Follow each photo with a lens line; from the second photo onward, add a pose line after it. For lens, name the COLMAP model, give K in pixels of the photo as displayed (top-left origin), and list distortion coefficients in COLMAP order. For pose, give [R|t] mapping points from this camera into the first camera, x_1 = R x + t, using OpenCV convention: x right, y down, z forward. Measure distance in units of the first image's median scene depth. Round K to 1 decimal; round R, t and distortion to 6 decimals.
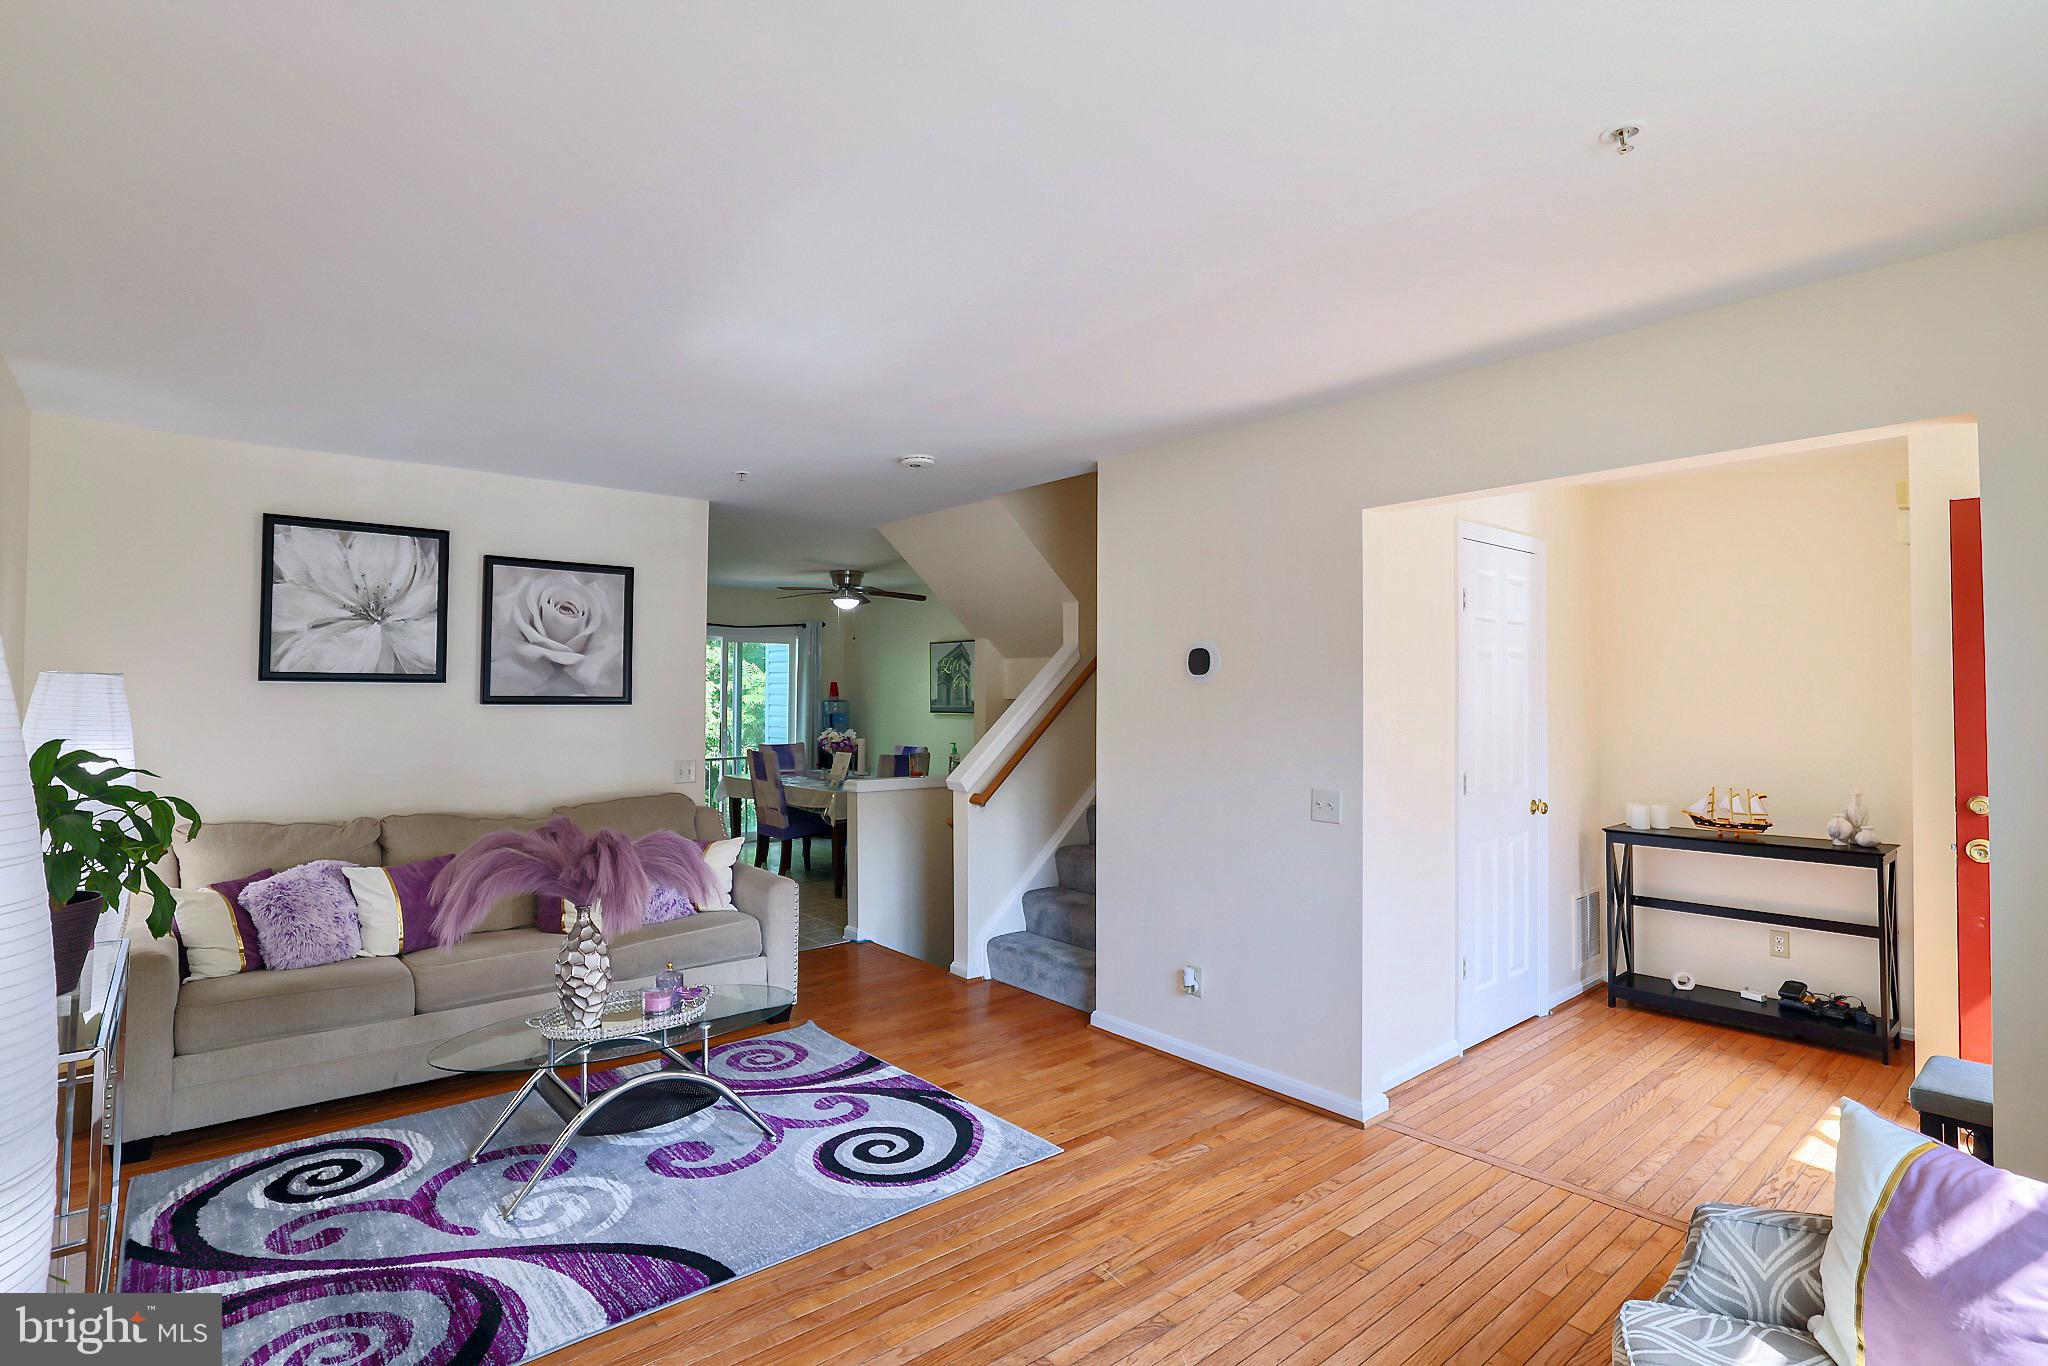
lens RADIAL K [[1006.9, 0, 1014.7], [0, 1006.9, 670.6], [0, 0, 1]] dist [-0.035738, 0.004042]
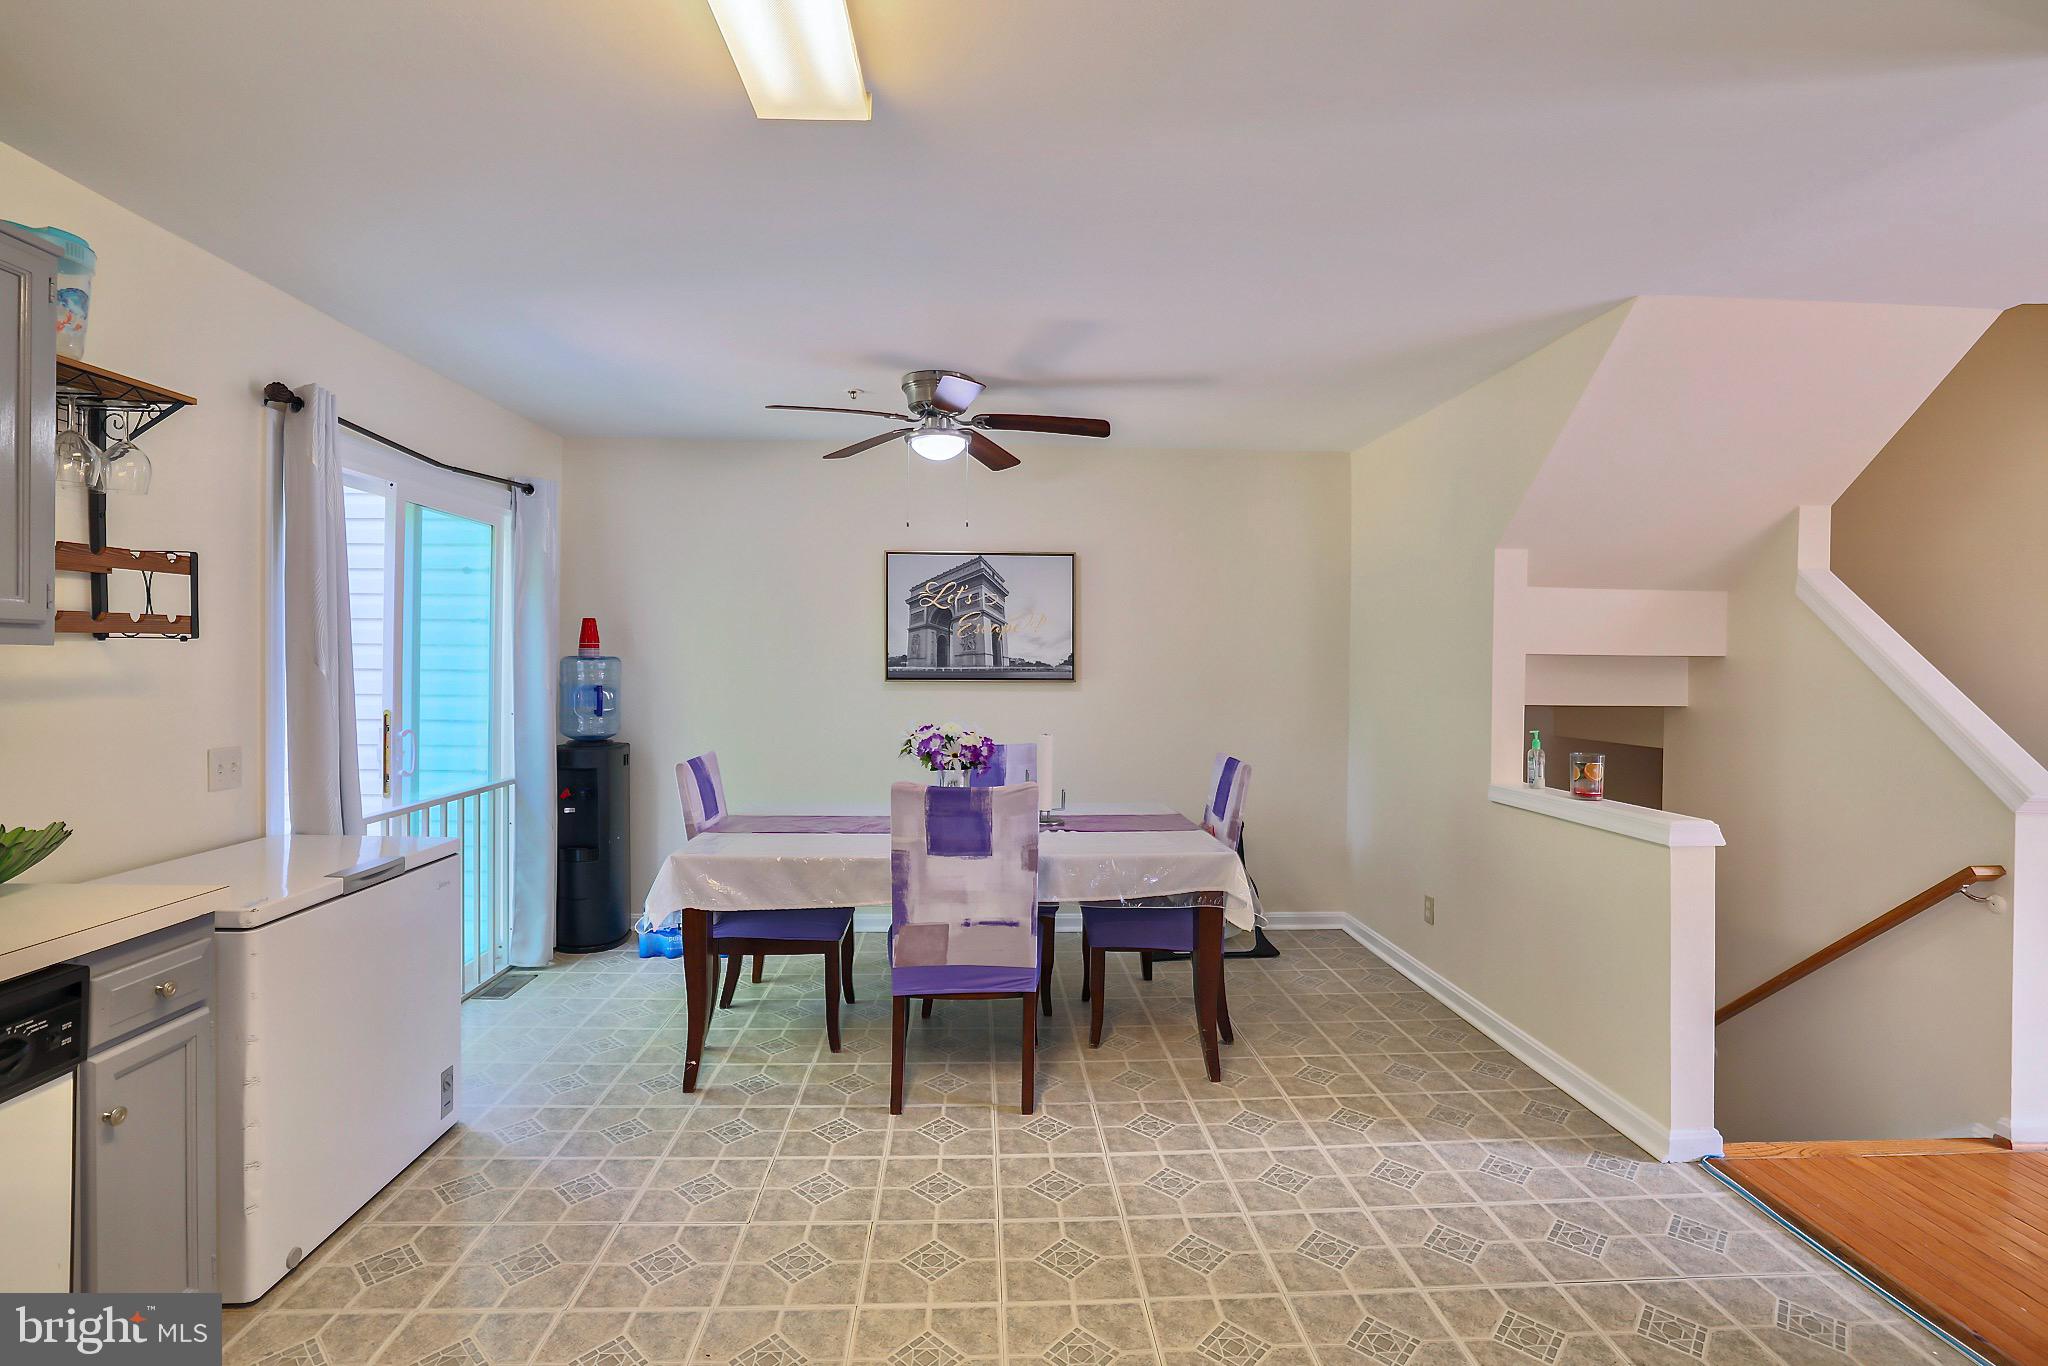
lens RADIAL K [[969.5, 0, 1036.1], [0, 969.5, 676.4], [0, 0, 1]] dist [-0.036192, 0.012832]
pose [[0.611396, -0.002152, 0.791322, -0.910974], [-0.022214, 0.999556, 0.019882, 0.056191], [-0.791013, -0.029734, 0.611076, 1.240637]]
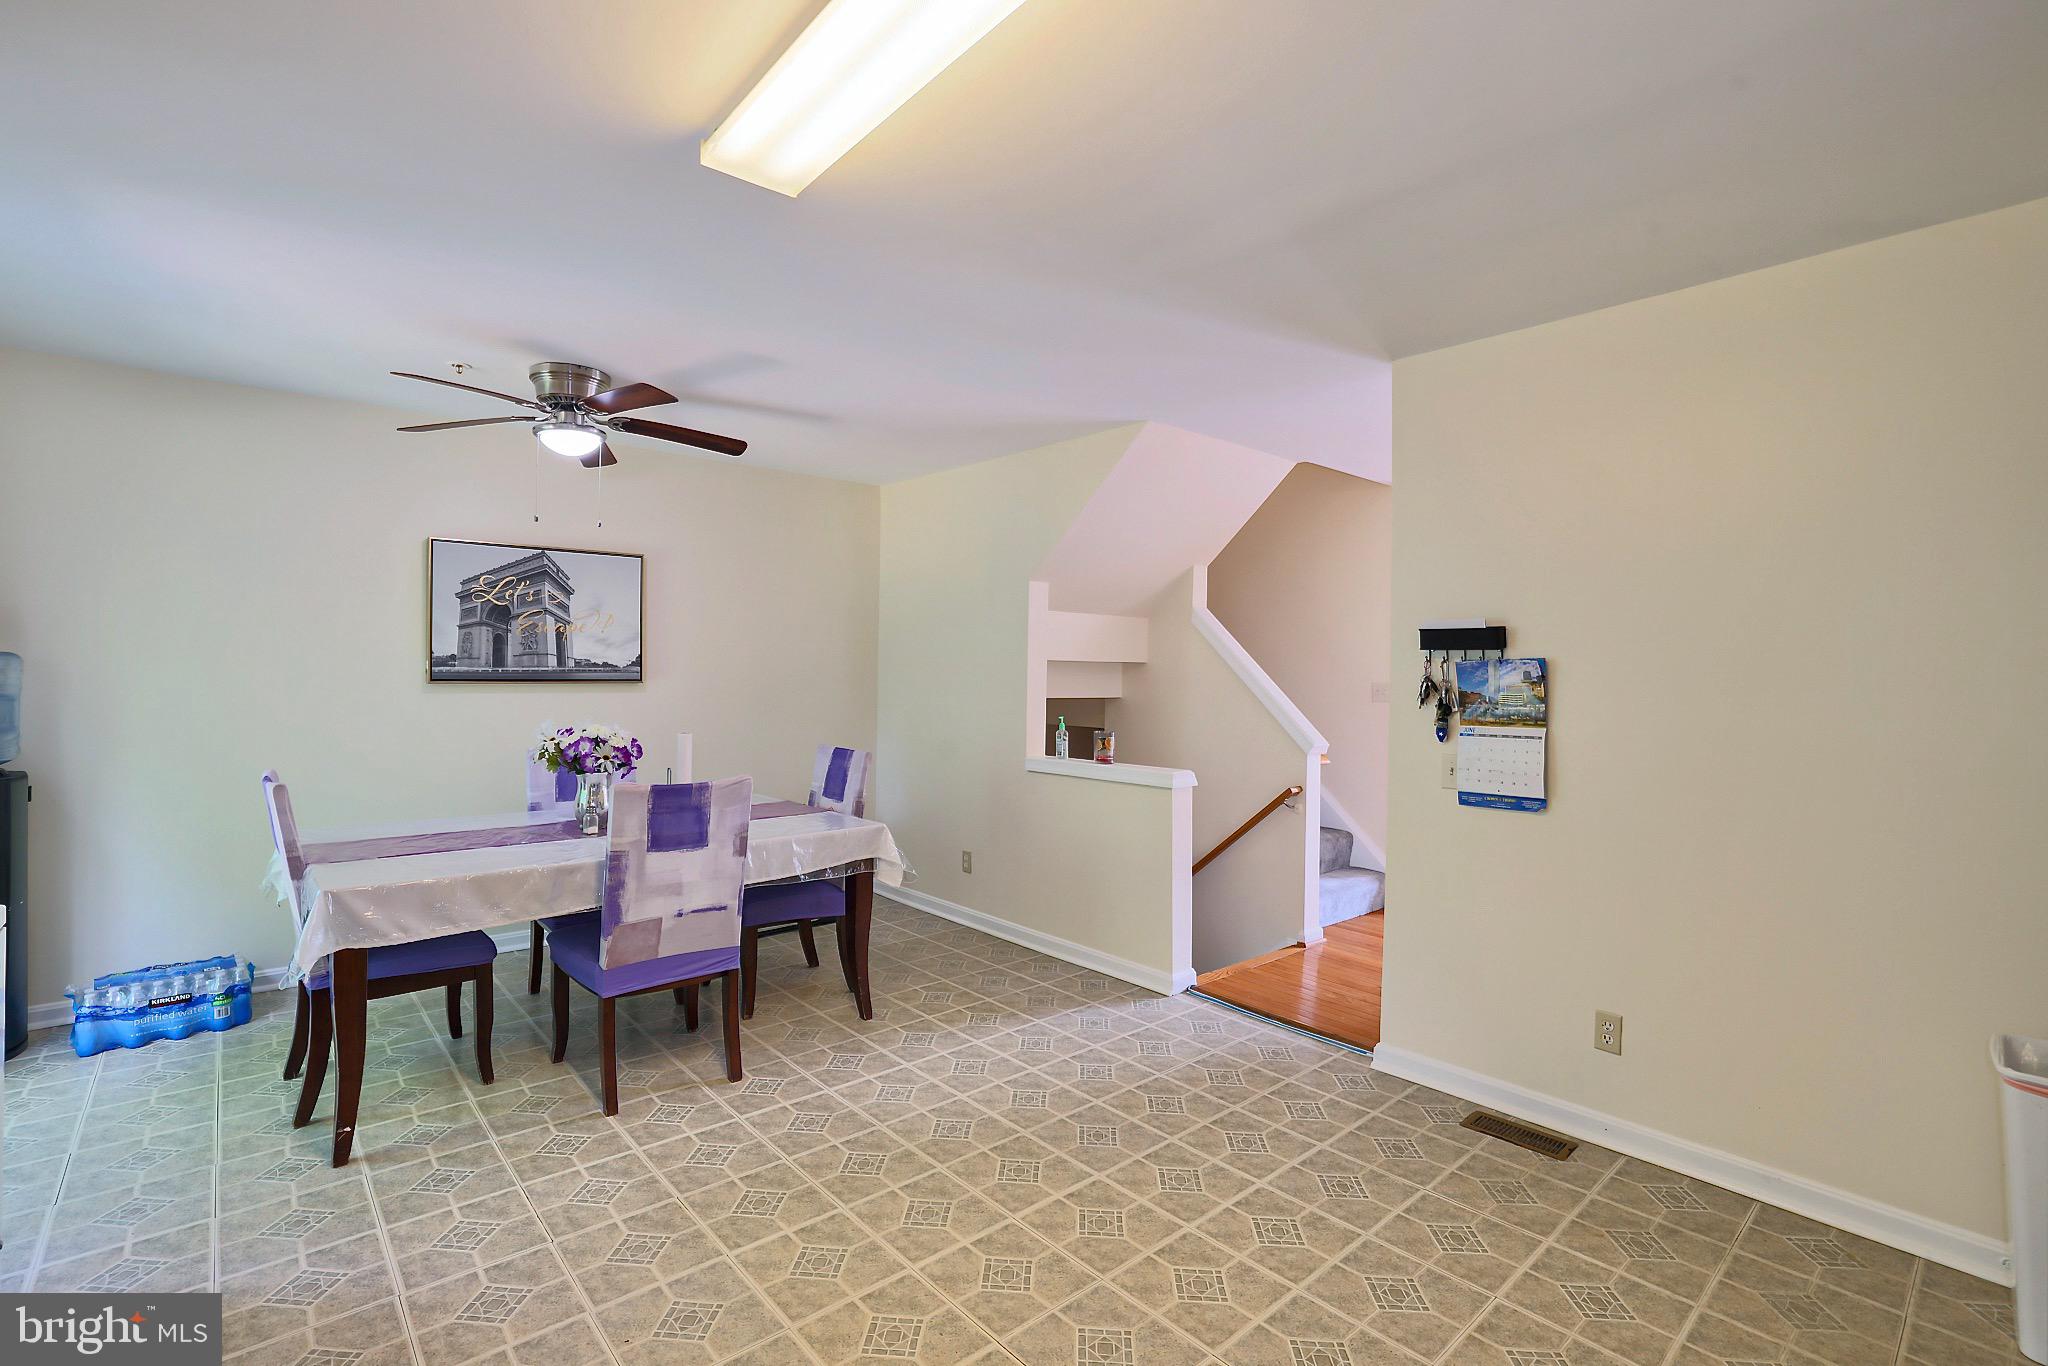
lens RADIAL K [[969.5, 0, 1037.7], [0, 969.5, 673.0], [0, 0, 1]] dist [-0.036192, 0.012832]
pose [[-0.031143, -0.001205, 0.999514, -1.123905], [-0.027923, 0.999610, 0.000336, 0.059183], [-0.999125, -0.027899, -0.031164, 1.456886]]
